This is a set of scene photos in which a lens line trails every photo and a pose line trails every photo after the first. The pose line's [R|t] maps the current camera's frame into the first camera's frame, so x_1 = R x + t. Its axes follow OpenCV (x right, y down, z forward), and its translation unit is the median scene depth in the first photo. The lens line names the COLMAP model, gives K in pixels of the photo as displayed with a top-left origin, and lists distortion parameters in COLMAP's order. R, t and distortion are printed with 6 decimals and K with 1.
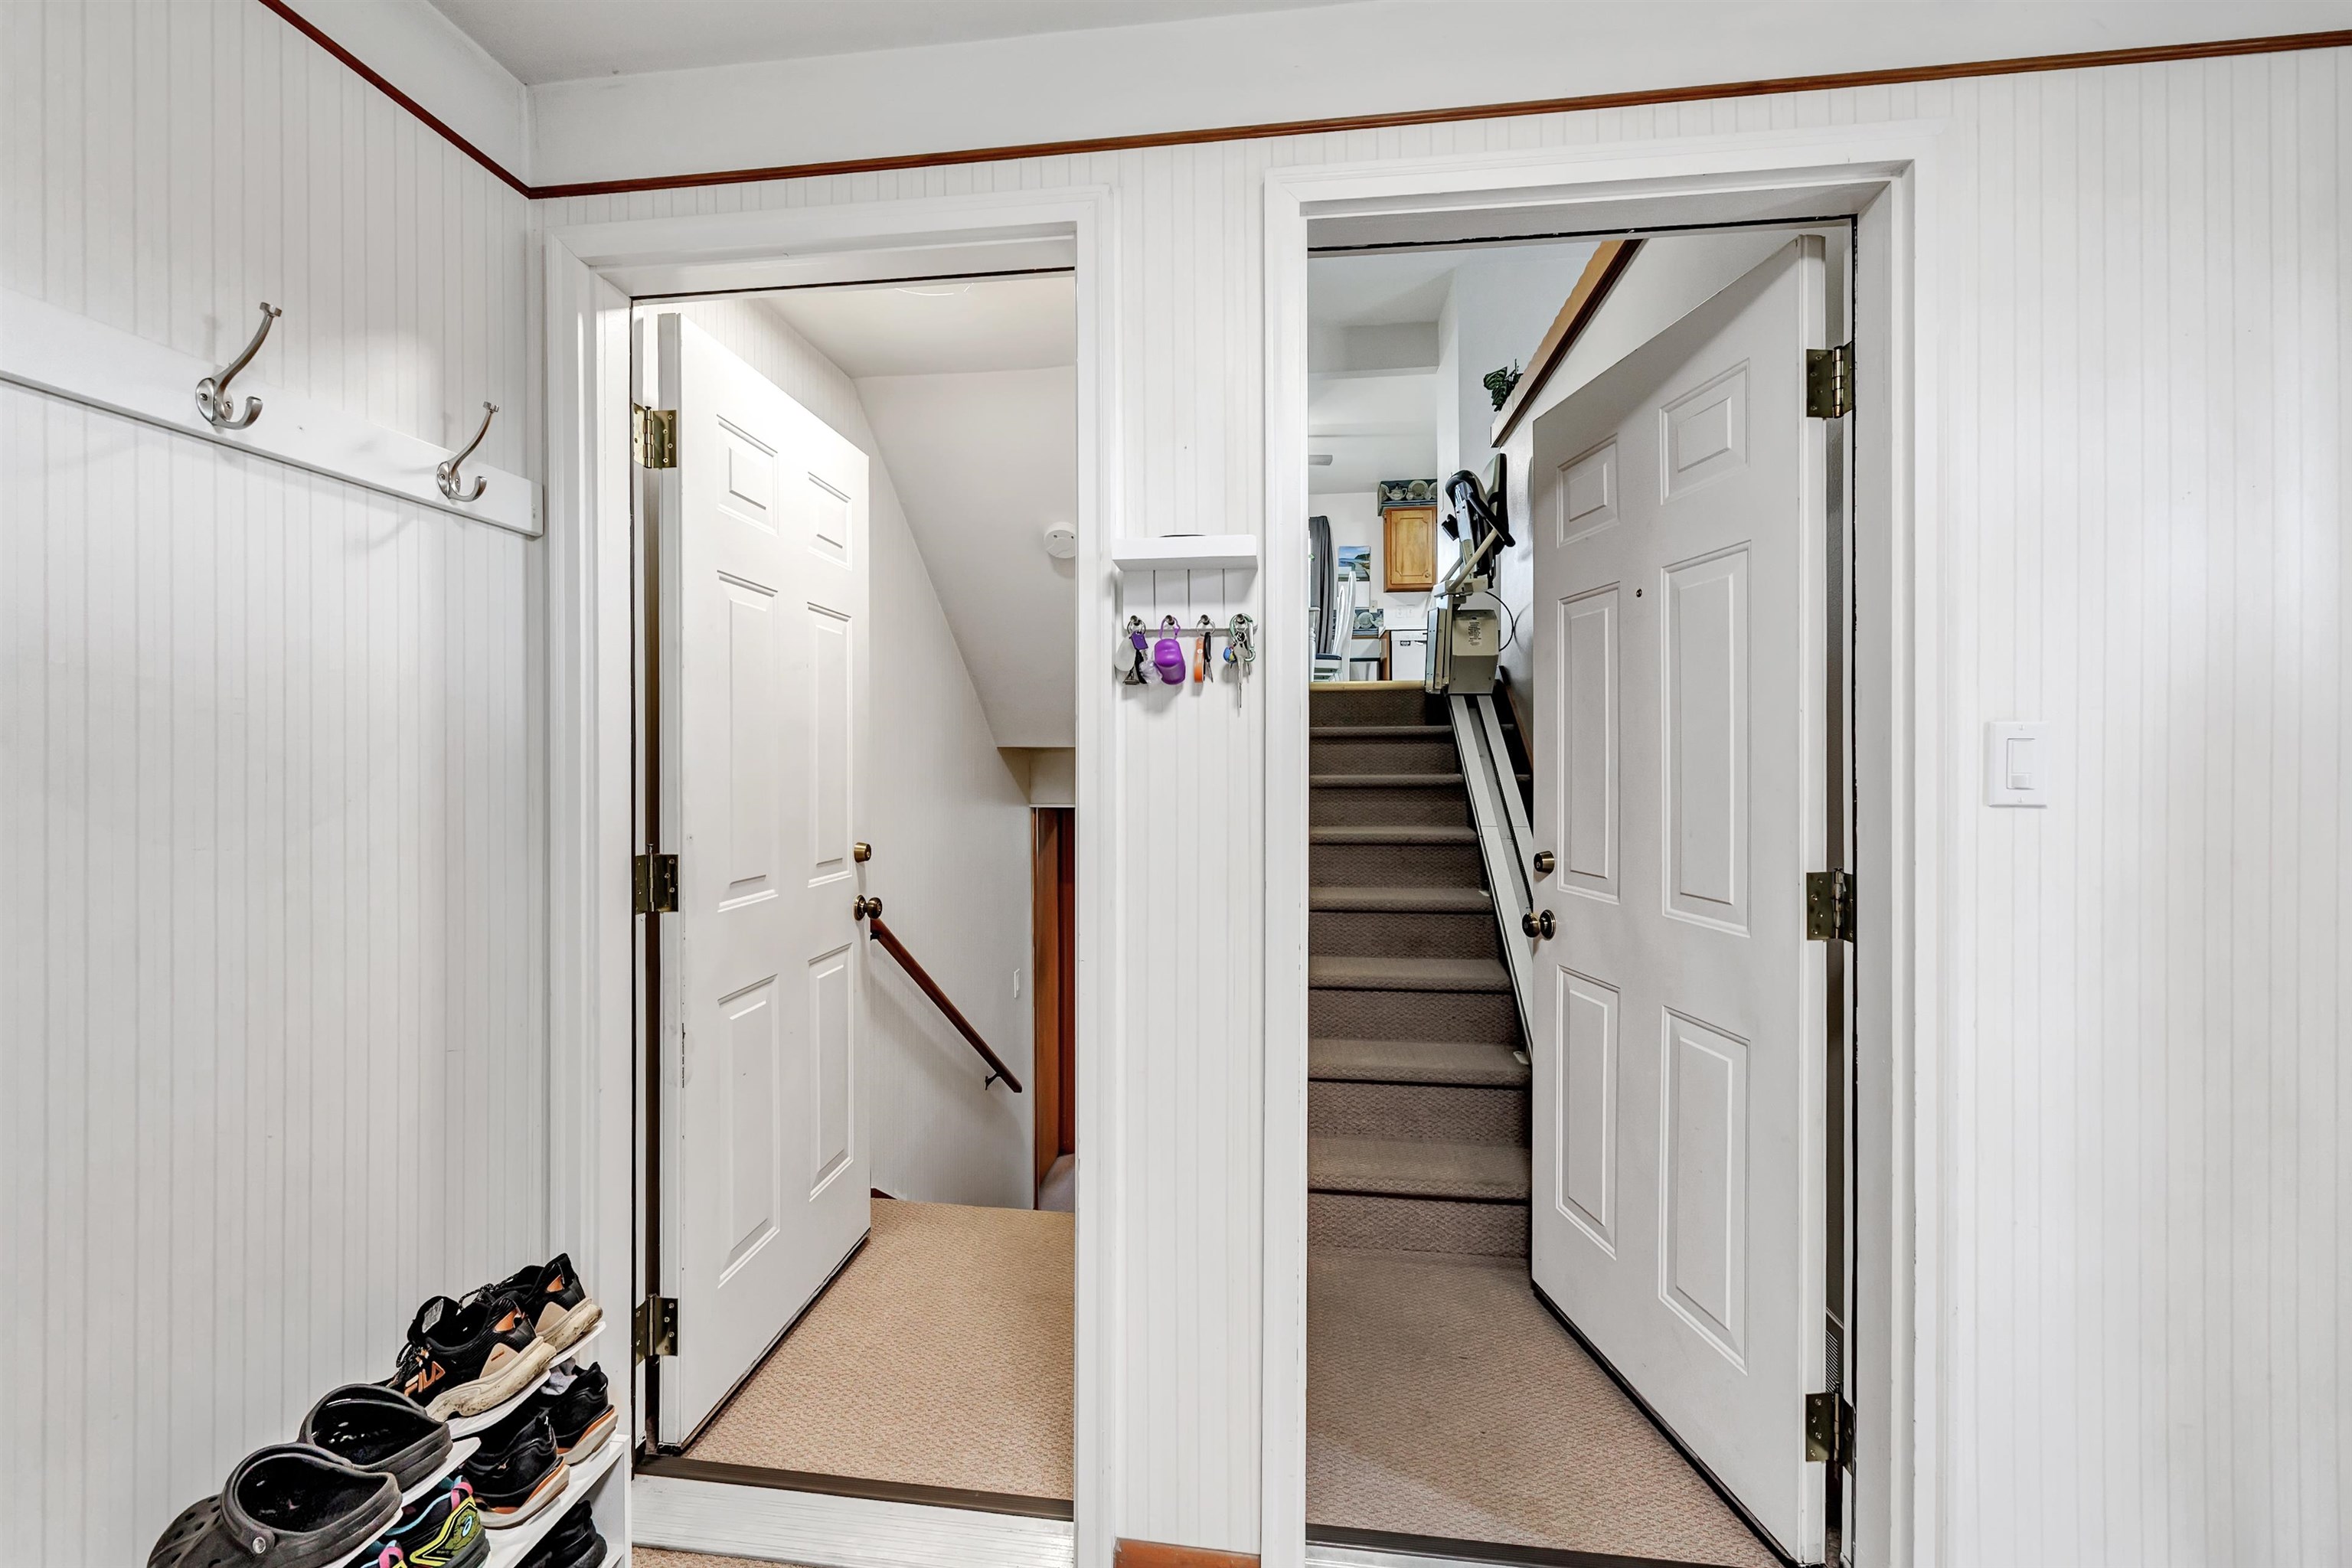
lens RADIAL K [[959.0, 0, 1177.1], [0, 959.0, 758.3], [0, 0, 1]] dist [-0.000644, -0.000224]
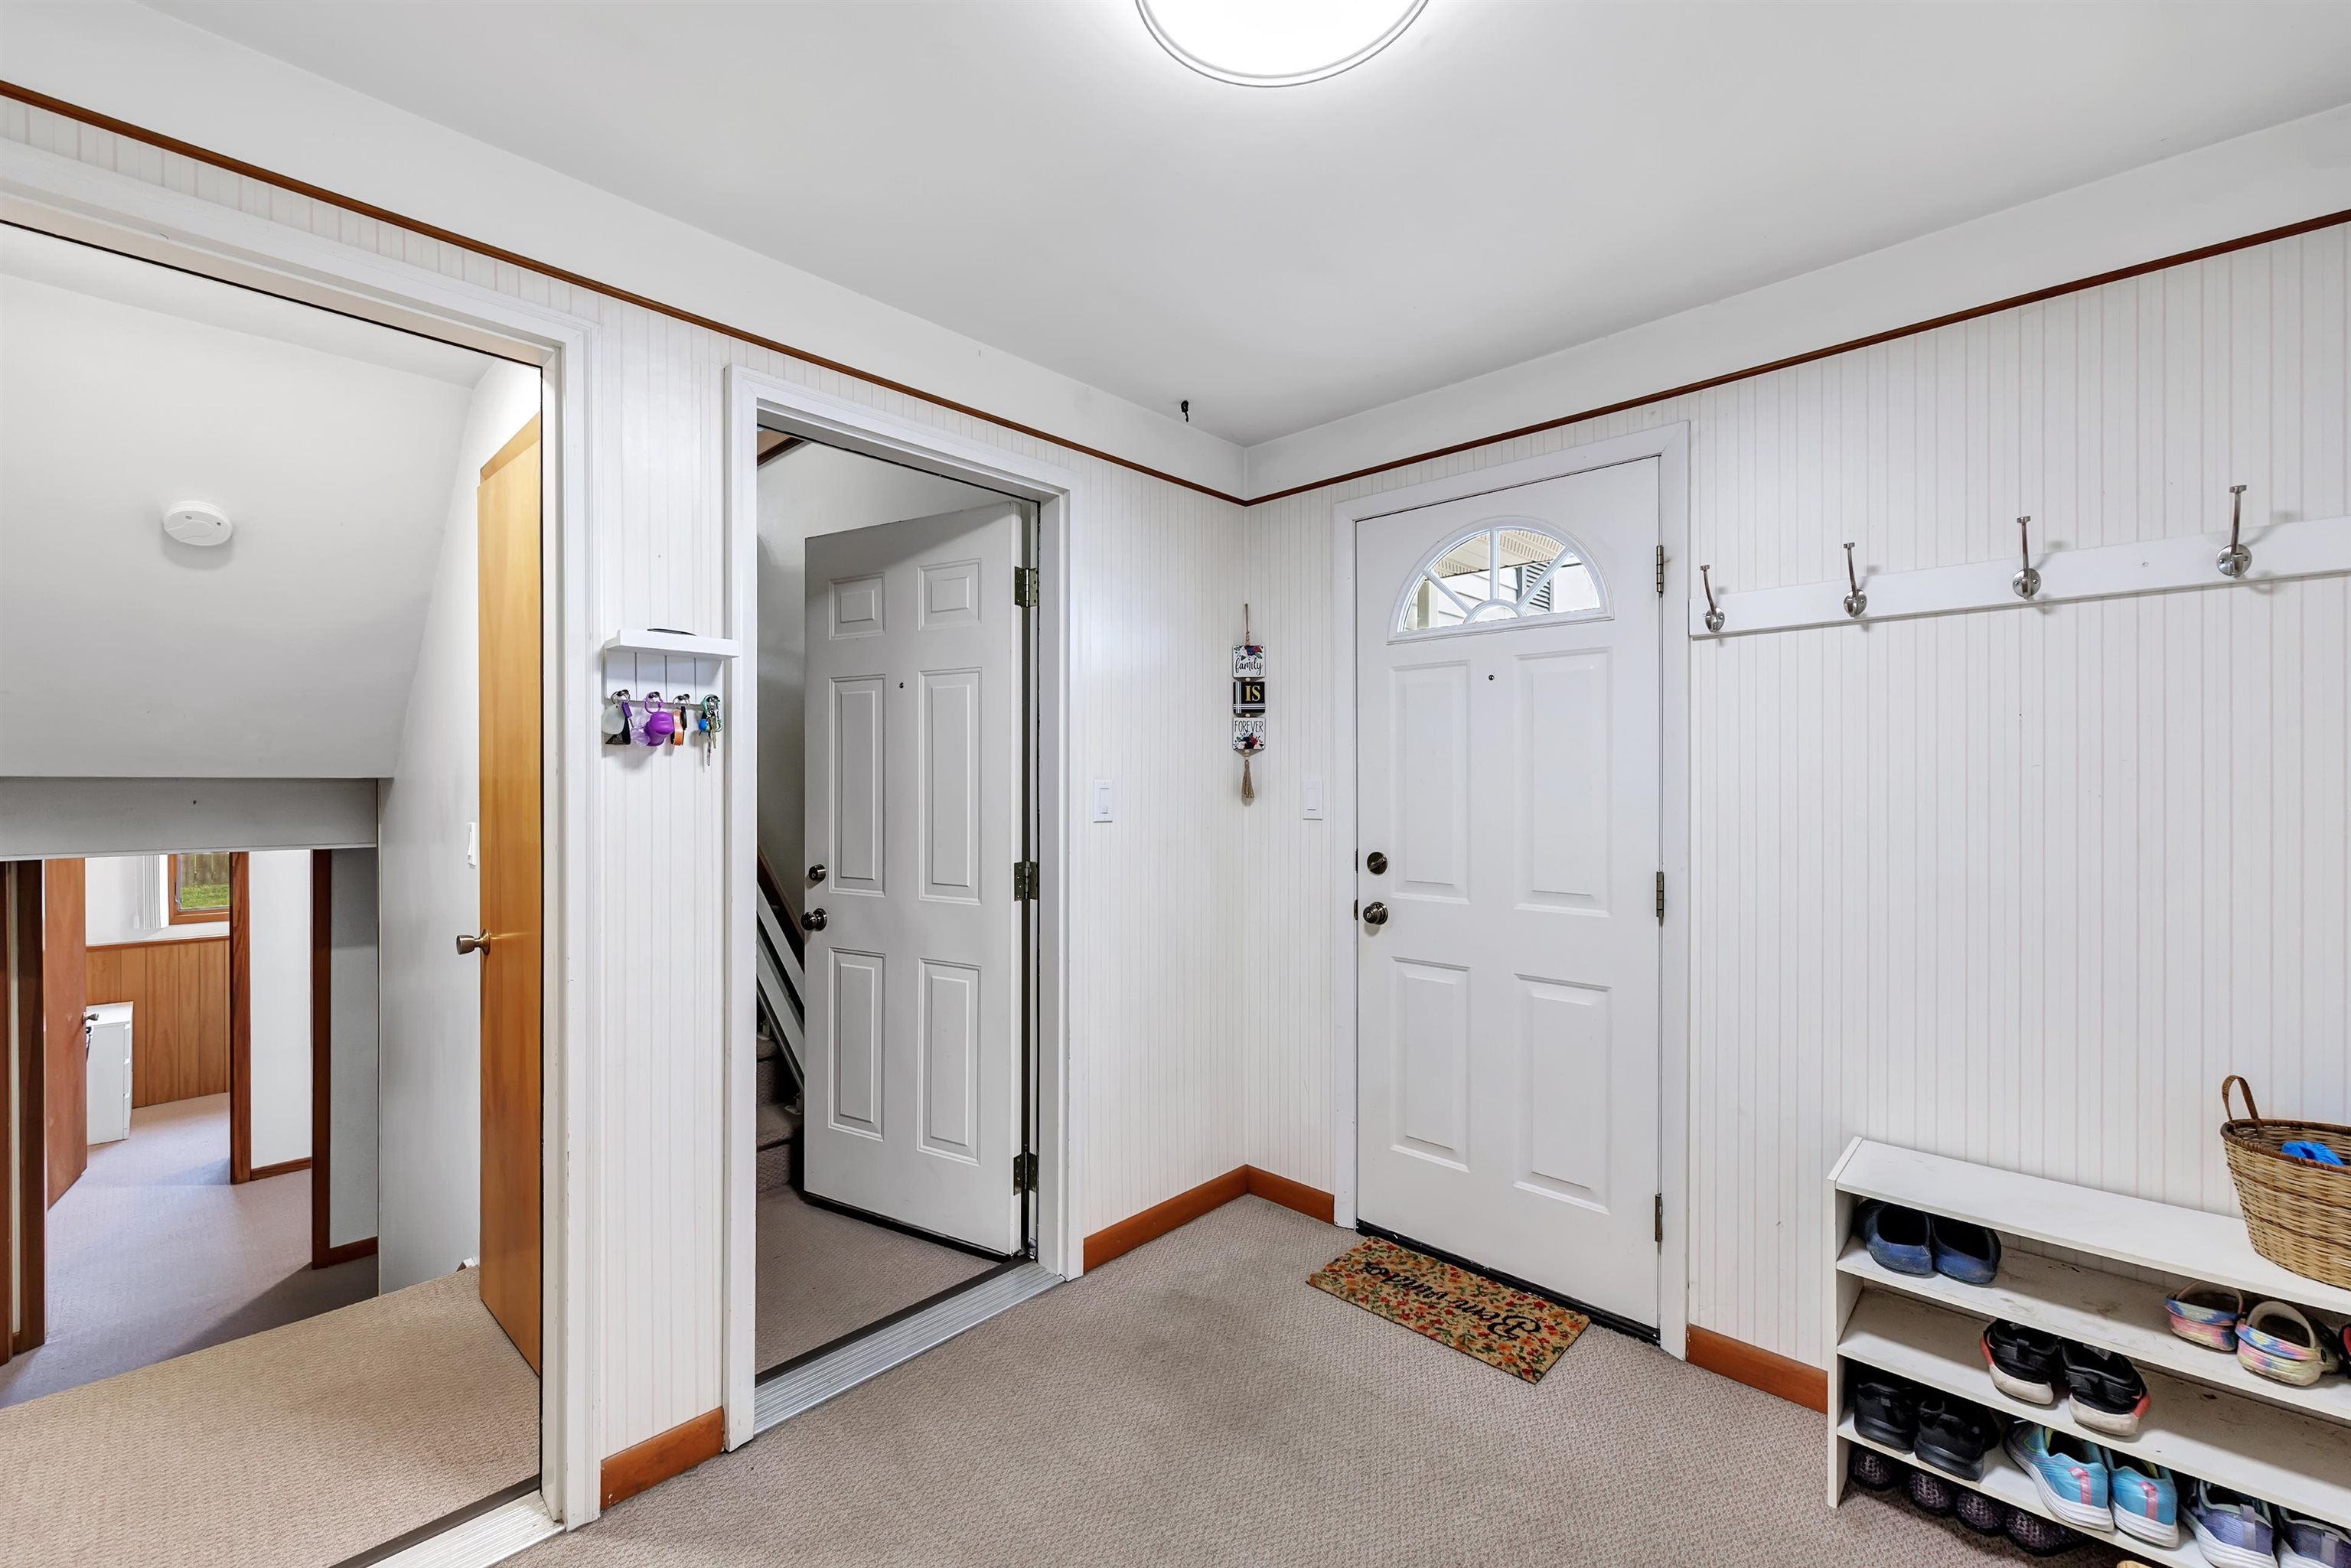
lens RADIAL K [[945.5, 0, 1165.3], [0, 945.5, 777.4], [0, 0, 1]] dist [0.000002, -0.000573]
pose [[0.593974, 0.004424, 0.804472, -0.579368], [-0.004448, 0.999988, -0.002215, -0.035542], [-0.804472, -0.002263, 0.593986, -0.257282]]
